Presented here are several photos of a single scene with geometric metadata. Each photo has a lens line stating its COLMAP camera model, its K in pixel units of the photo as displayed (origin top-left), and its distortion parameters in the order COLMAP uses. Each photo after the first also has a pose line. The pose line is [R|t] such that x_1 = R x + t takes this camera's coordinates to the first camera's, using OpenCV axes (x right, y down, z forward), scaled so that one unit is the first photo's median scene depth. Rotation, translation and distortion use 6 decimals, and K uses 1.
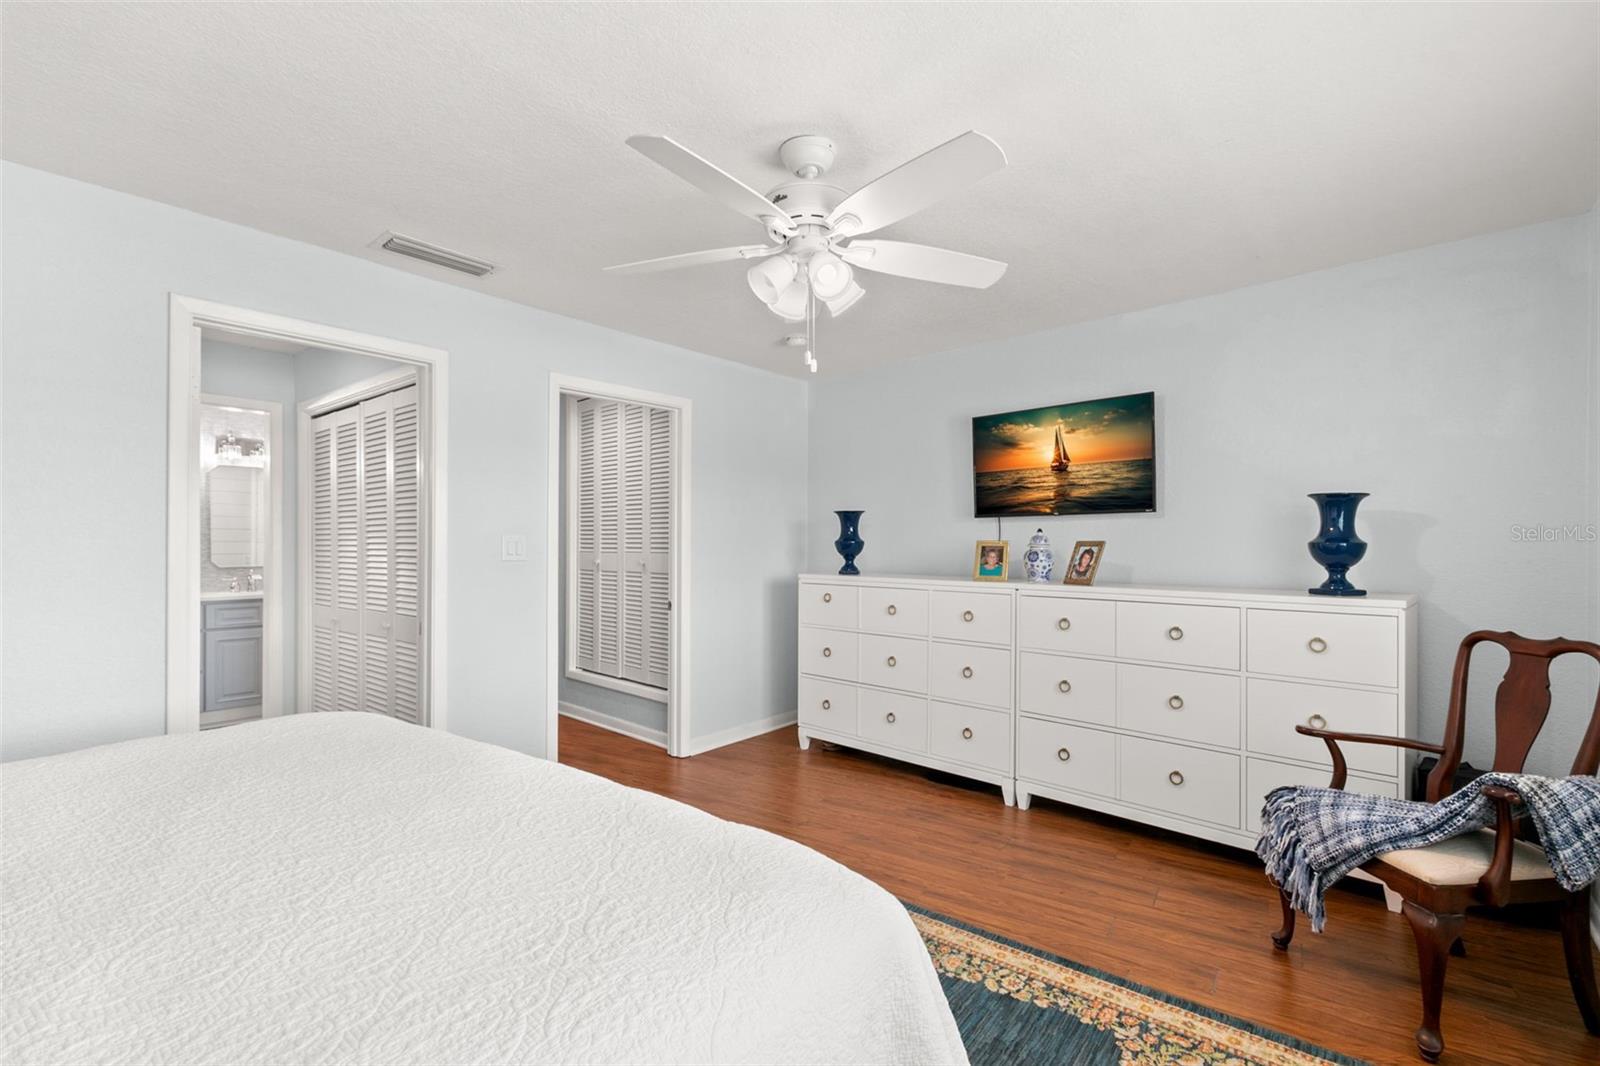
lens RADIAL K [[719.8, 0, 814.3], [0, 719.8, 585.9], [0, 0, 1]] dist [0.000759, 0.000029]
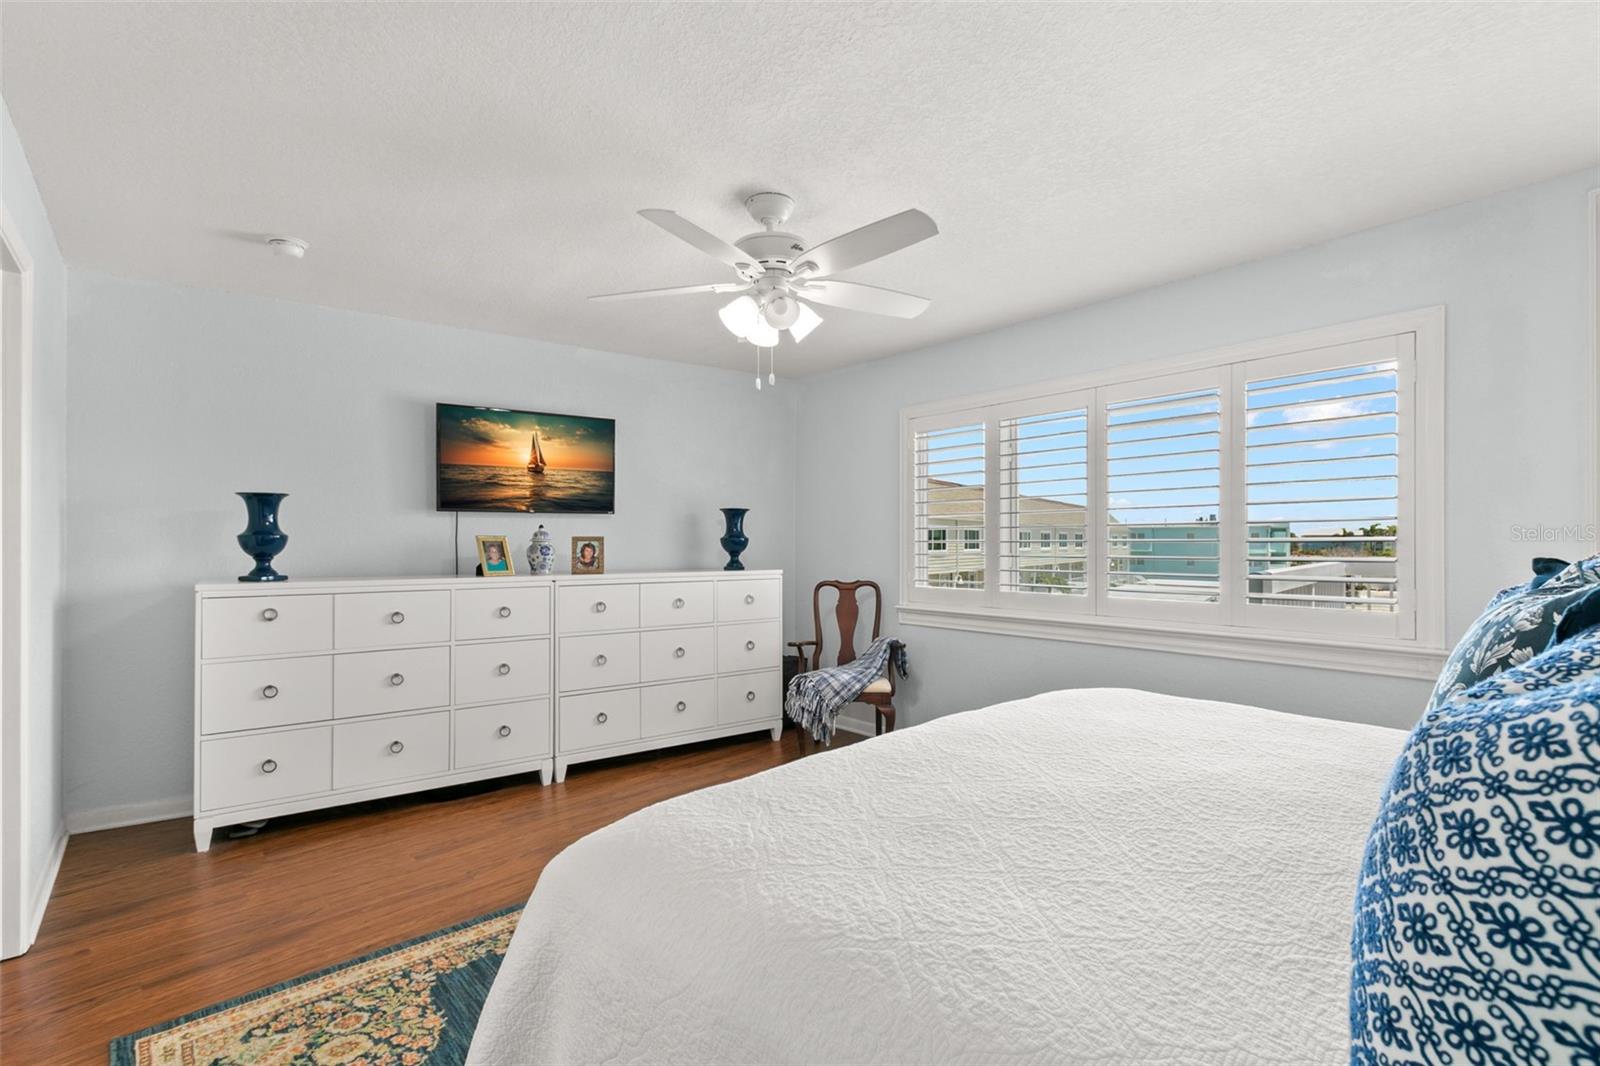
lens RADIAL K [[740.0, 0, 798.4], [0, 740.0, 552.5], [0, 0, 1]] dist [0.000191, 0.000017]
pose [[0.182728, -0.026239, 0.982813, -0.725050], [0.050821, 0.998559, 0.017210, -0.037866], [-0.981849, 0.046803, 0.183798, 0.416158]]
